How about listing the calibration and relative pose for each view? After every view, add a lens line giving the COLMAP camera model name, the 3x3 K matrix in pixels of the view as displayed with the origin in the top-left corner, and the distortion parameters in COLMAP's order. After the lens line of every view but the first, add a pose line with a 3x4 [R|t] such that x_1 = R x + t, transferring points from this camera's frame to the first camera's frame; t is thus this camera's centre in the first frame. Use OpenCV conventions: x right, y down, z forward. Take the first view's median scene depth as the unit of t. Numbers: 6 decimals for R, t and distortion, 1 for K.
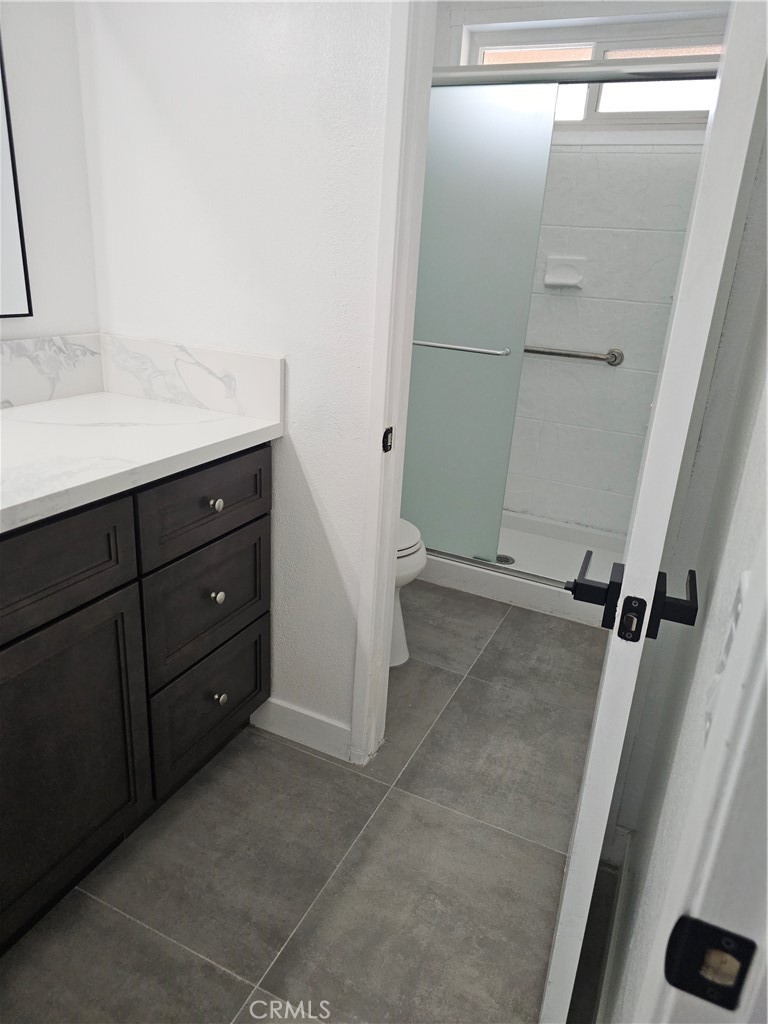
lens RADIAL K [[696.5, 0, 389.0], [0, 696.5, 517.8], [0, 0, 1]] dist [0.063164, -0.046629]
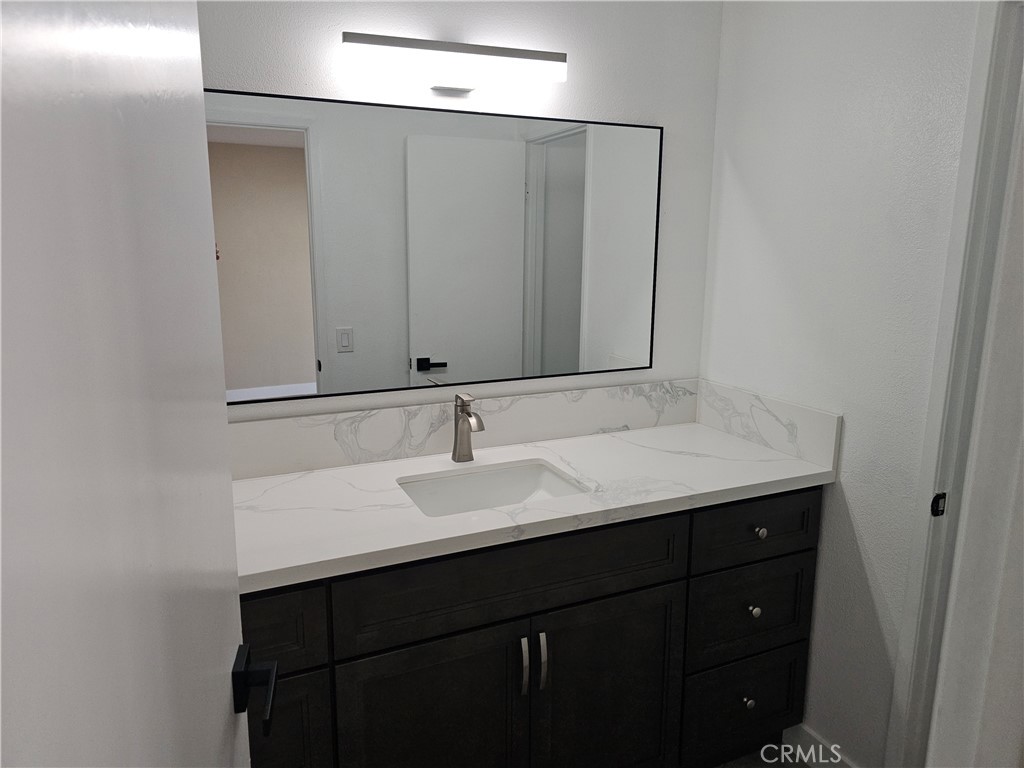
lens RADIAL K [[696.5, 0, 489.4], [0, 696.5, 385.0], [0, 0, 1]] dist [0.063164, -0.046629]
pose [[0.751250, 0.069767, -0.656321, 0.161258], [-0.183832, 0.977166, -0.106547, -0.046222], [0.633901, 0.200696, 0.746921, -0.224524]]
